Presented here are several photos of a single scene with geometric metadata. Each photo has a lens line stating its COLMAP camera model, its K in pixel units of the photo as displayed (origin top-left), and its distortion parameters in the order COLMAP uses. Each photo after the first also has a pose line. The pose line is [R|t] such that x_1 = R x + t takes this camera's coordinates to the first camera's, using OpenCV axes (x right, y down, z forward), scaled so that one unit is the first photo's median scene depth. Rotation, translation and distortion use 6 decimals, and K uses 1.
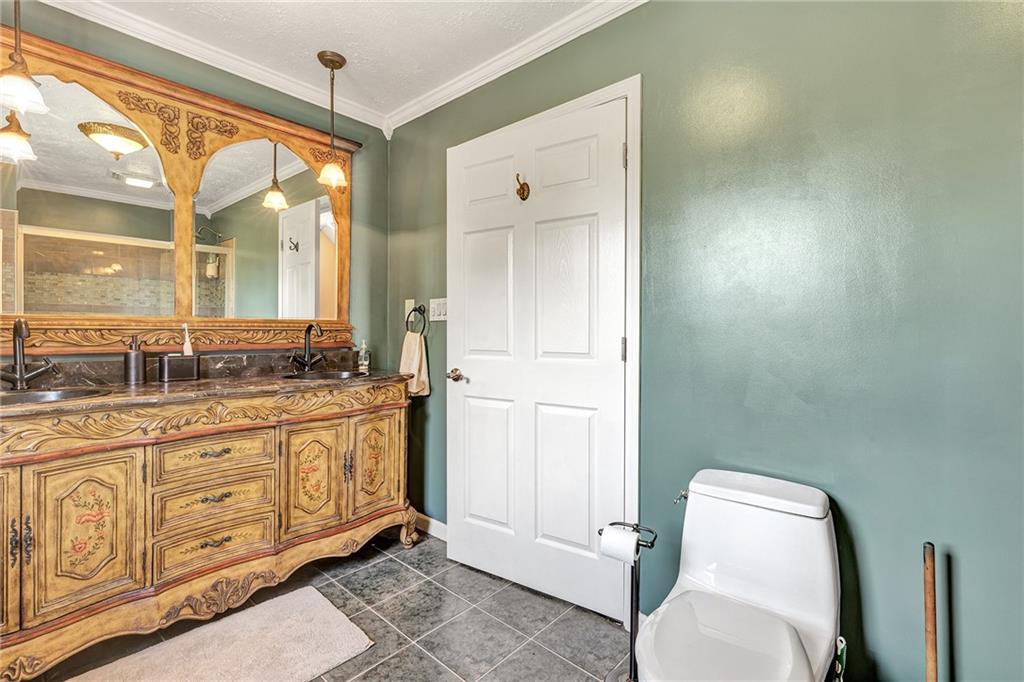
lens RADIAL K [[464.6, 0, 511.9], [0, 464.6, 334.1], [0, 0, 1]] dist [-0.000028, 0.000026]
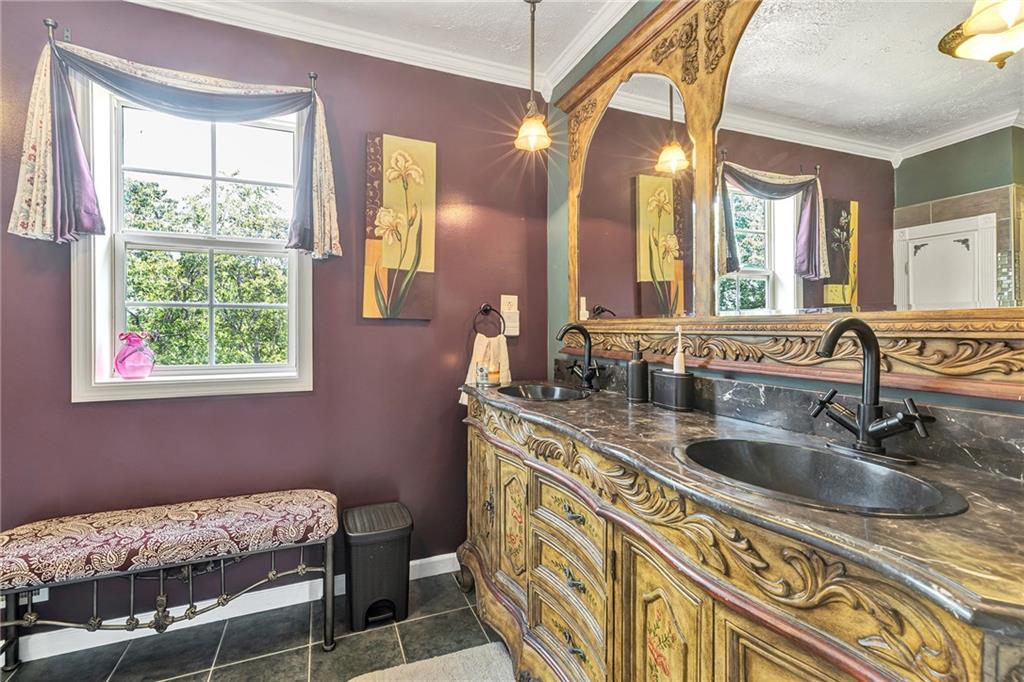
lens RADIAL K [[464.6, 0, 509.9], [0, 464.6, 328.3], [0, 0, 1]] dist [-0.000028, 0.000026]
pose [[-0.438365, -0.005308, -0.898781, 0.020301], [-0.010381, 0.999946, -0.000843, -0.015947], [0.898737, 0.008961, -0.438396, 1.062954]]
